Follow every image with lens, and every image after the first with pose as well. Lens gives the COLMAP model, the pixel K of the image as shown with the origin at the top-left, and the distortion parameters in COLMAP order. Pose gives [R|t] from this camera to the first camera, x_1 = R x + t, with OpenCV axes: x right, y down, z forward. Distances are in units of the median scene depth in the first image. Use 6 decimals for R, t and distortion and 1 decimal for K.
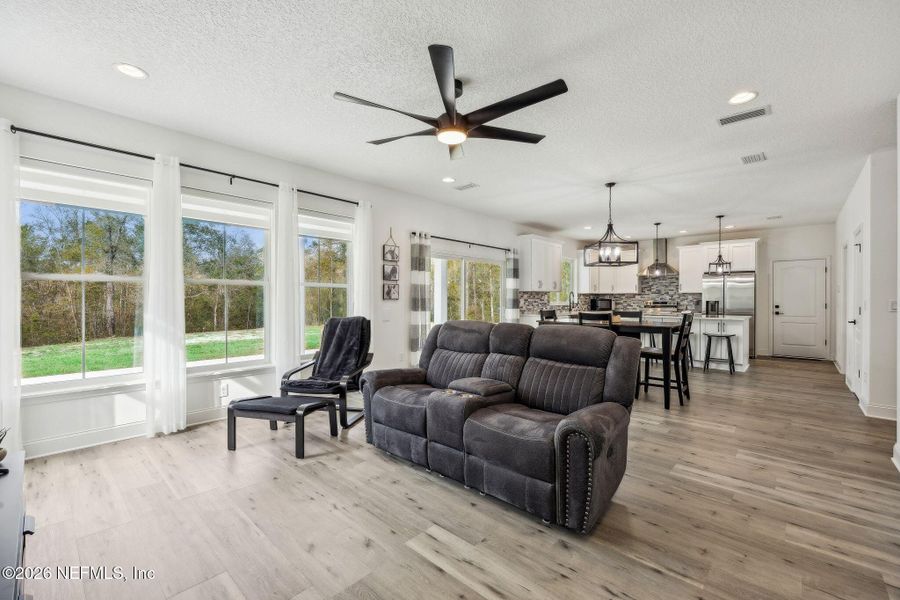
lens RADIAL K [[381.8, 0, 451.4], [0, 381.8, 299.5], [0, 0, 1]] dist [-0.003512, -0.000764]
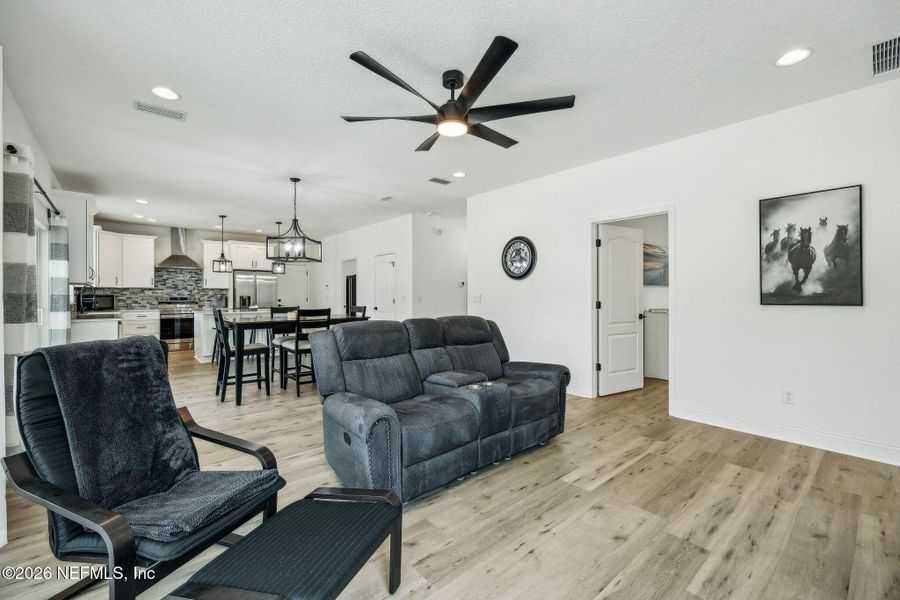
lens RADIAL K [[381.8, 0, 449.4], [0, 381.8, 297.5], [0, 0, 1]] dist [-0.003512, -0.000764]
pose [[0.115524, -0.010760, 0.993246, -0.381214], [0.002971, 0.999941, 0.010487, -0.002775], [-0.993300, 0.001739, 0.115549, 0.354647]]
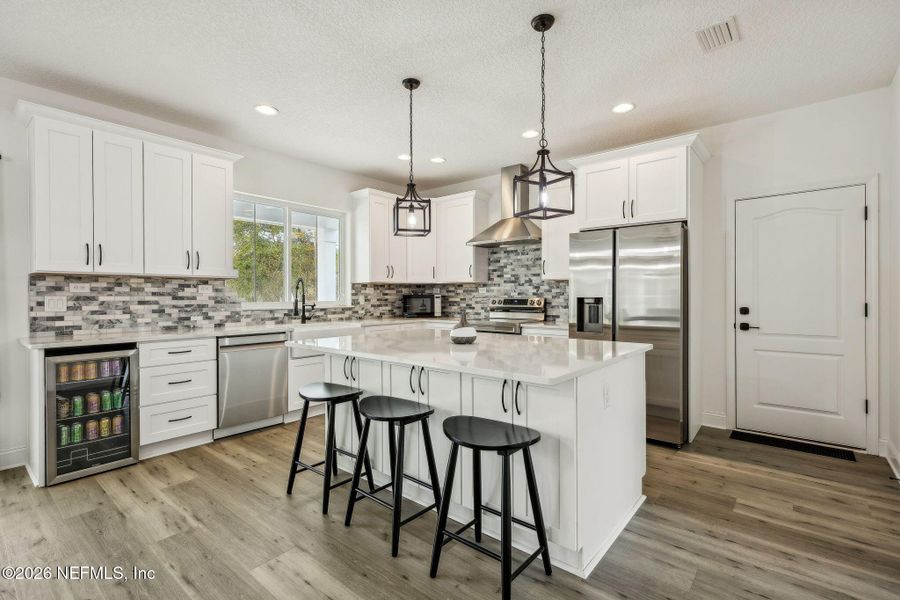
lens RADIAL K [[419.4, 0, 451.2], [0, 419.4, 297.3], [0, 0, 1]] dist [0.005045, 0.001352]
pose [[0.999009, -0.005582, 0.044147, 0.611622], [0.005439, 0.999980, 0.003368, 0.001047], [-0.044165, -0.003125, 0.999019, 0.661761]]
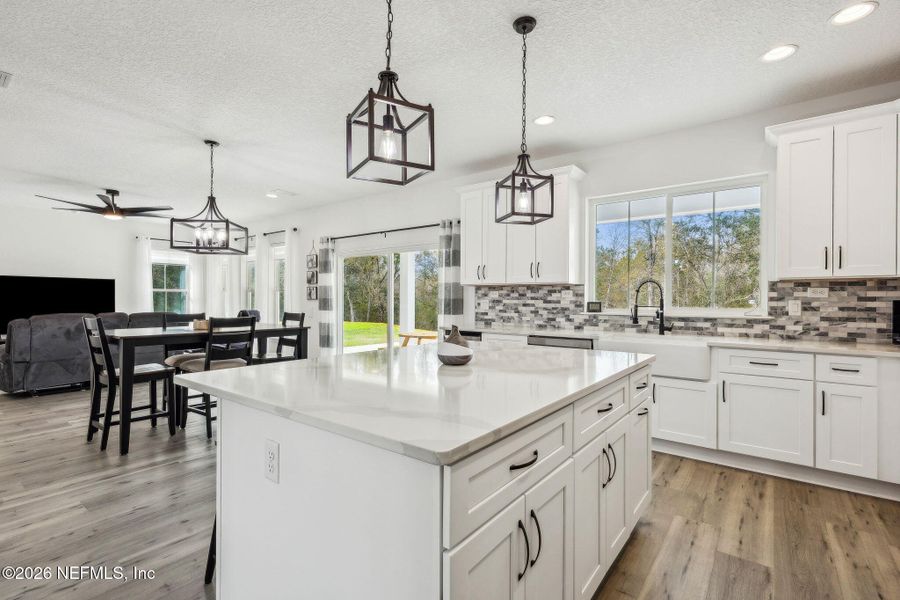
lens RADIAL K [[419.4, 0, 446.8], [0, 419.4, 302.0], [0, 0, 1]] dist [0.005045, 0.001352]
pose [[0.081078, 0.003021, -0.996703, 0.918692], [-0.004914, 0.999984, 0.002631, 0.001321], [0.996696, 0.004685, 0.081092, 1.008151]]
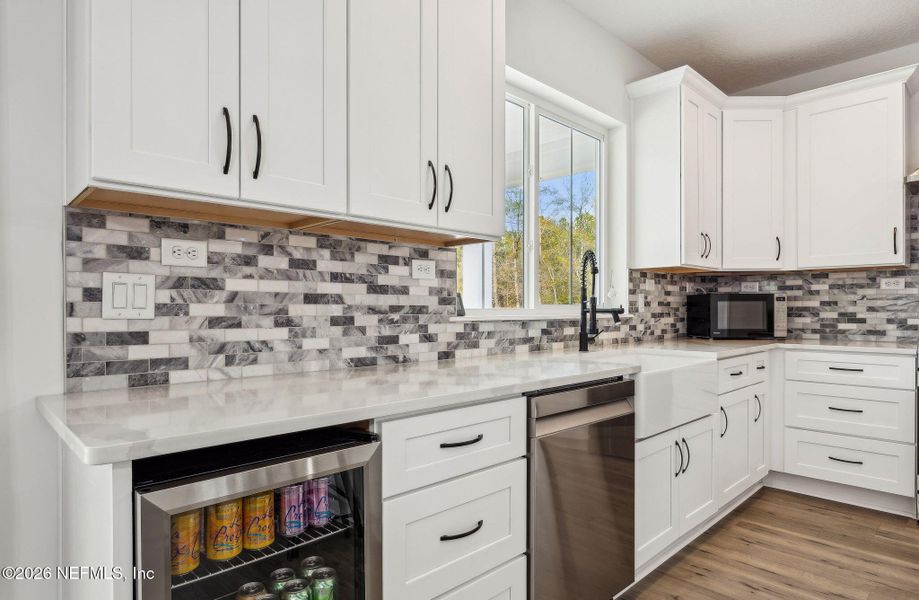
lens RADIAL K [[530.4, 0, 450.8], [0, 530.4, 308.8], [0, 0, 1]] dist [-0.003318, 0.002900]
pose [[0.997795, -0.003217, -0.066292, 0.342460], [0.003134, 0.999994, -0.001359, 0.012720], [0.066295, 0.001148, 0.997799, 0.940612]]
